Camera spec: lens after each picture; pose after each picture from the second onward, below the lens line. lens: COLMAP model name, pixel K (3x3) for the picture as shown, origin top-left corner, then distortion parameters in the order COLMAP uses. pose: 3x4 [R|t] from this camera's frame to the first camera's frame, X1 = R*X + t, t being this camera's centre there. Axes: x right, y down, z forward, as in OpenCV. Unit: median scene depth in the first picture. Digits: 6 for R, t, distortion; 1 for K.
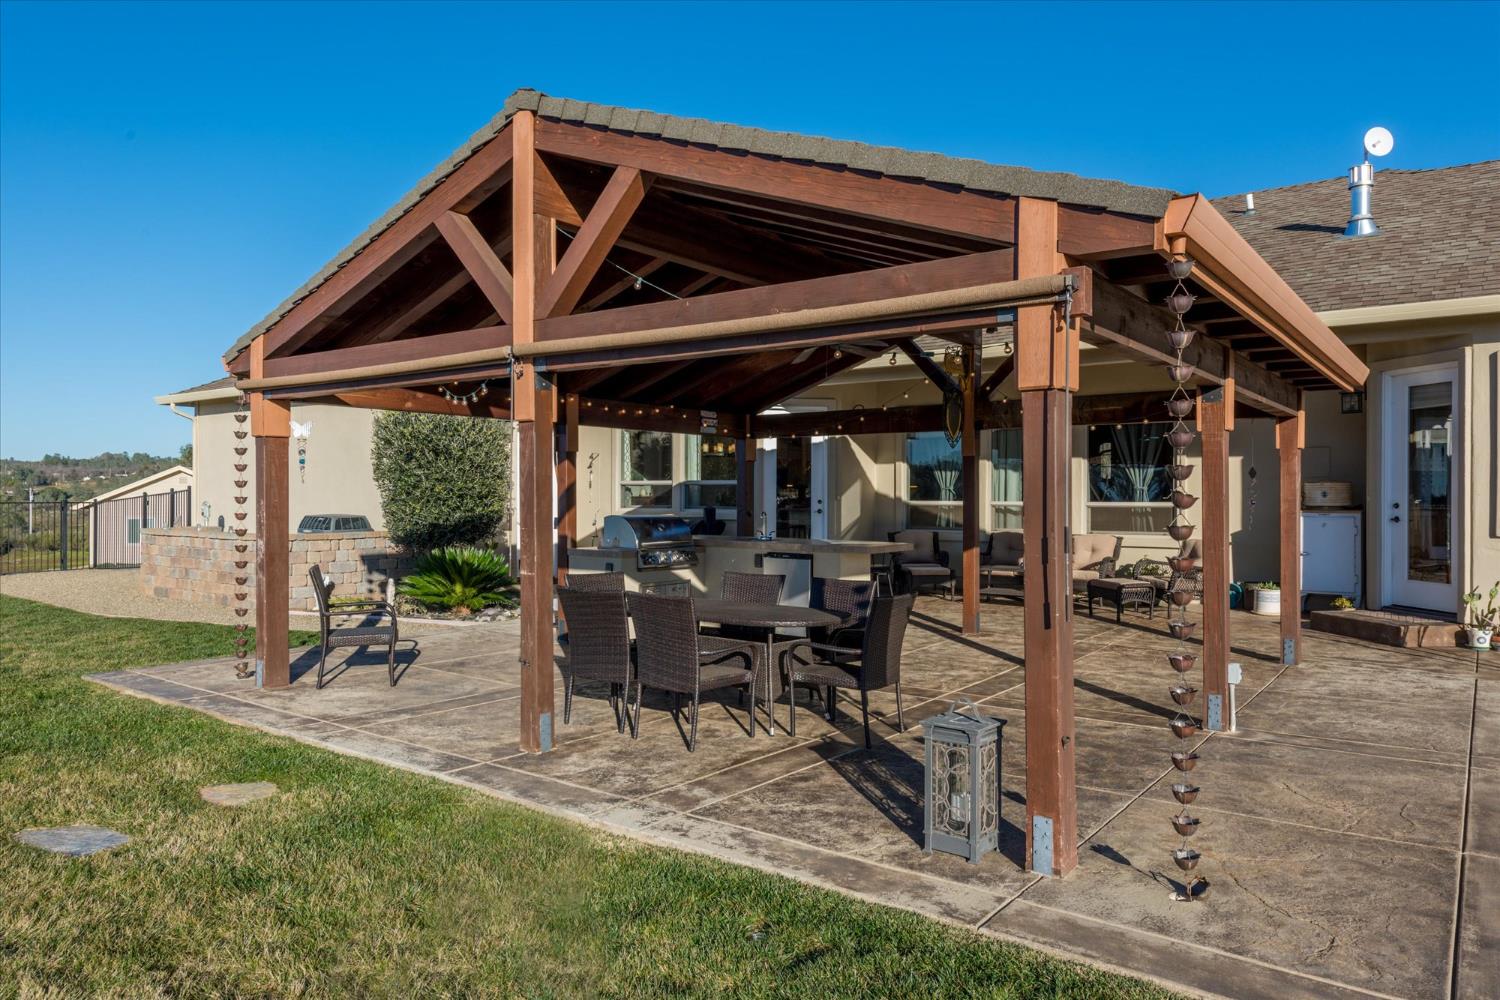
lens RADIAL K [[931.3, 0, 750.0], [0, 931.3, 500.0], [0, 0, 1]] dist [-0.003124, -0.001278]
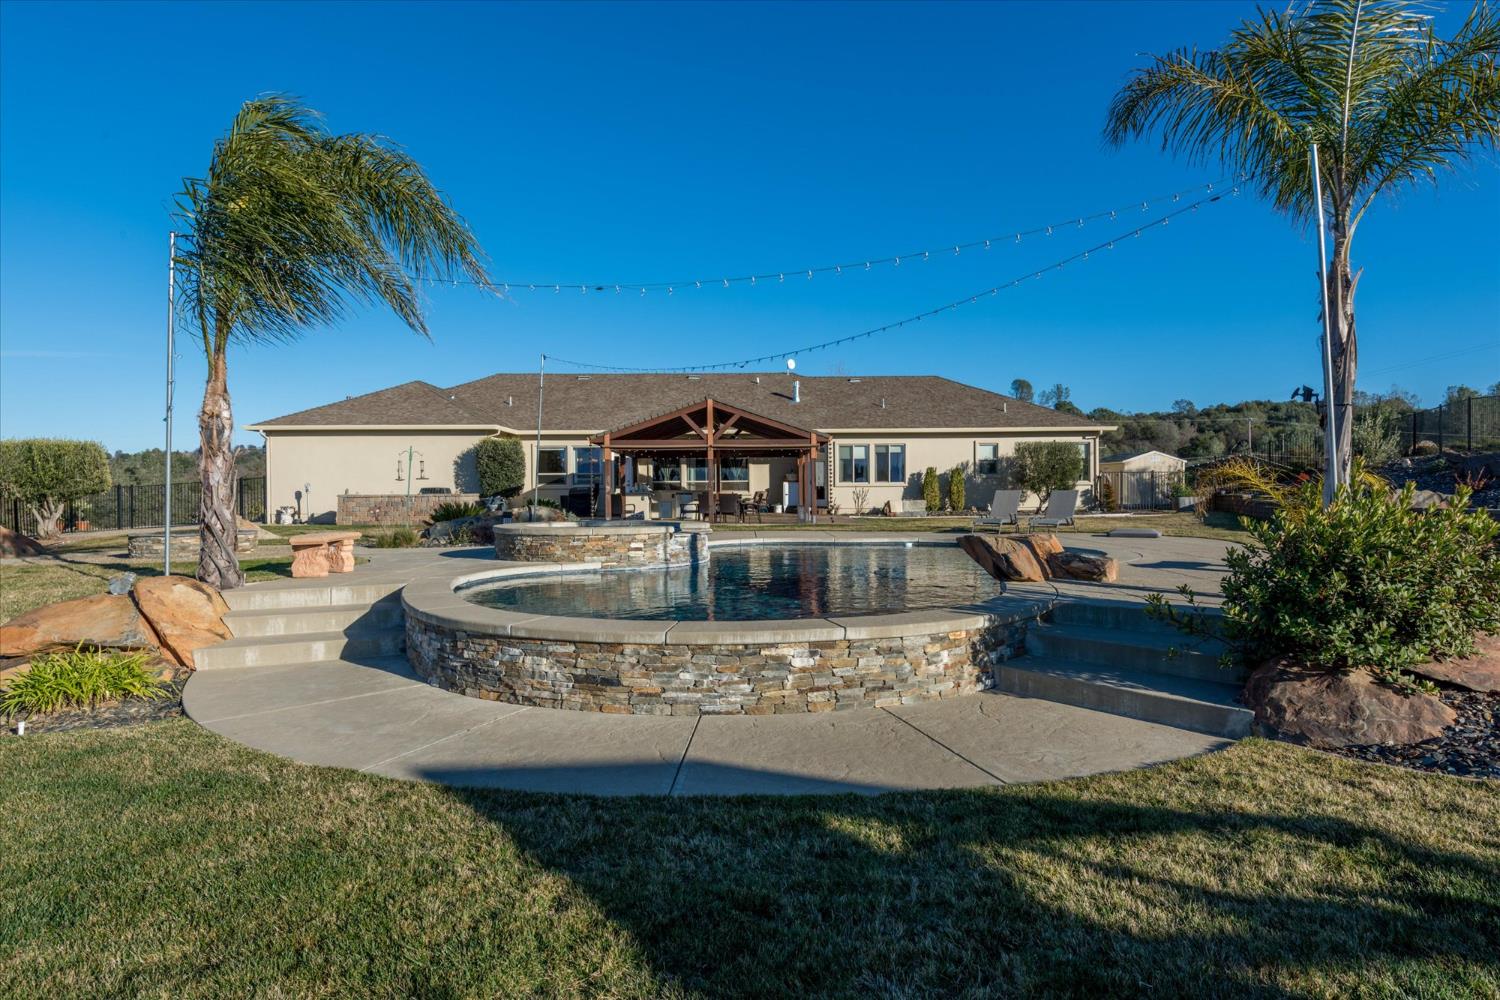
lens RADIAL K [[931.3, 0, 750.0], [0, 931.3, 500.0], [0, 0, 1]] dist [-0.003124, -0.001278]
pose [[0.765183, -0.012682, 0.643688, -2.576348], [0.008926, 0.999919, 0.009089, 0.067599], [-0.643751, -0.001209, 0.765234, -2.312311]]
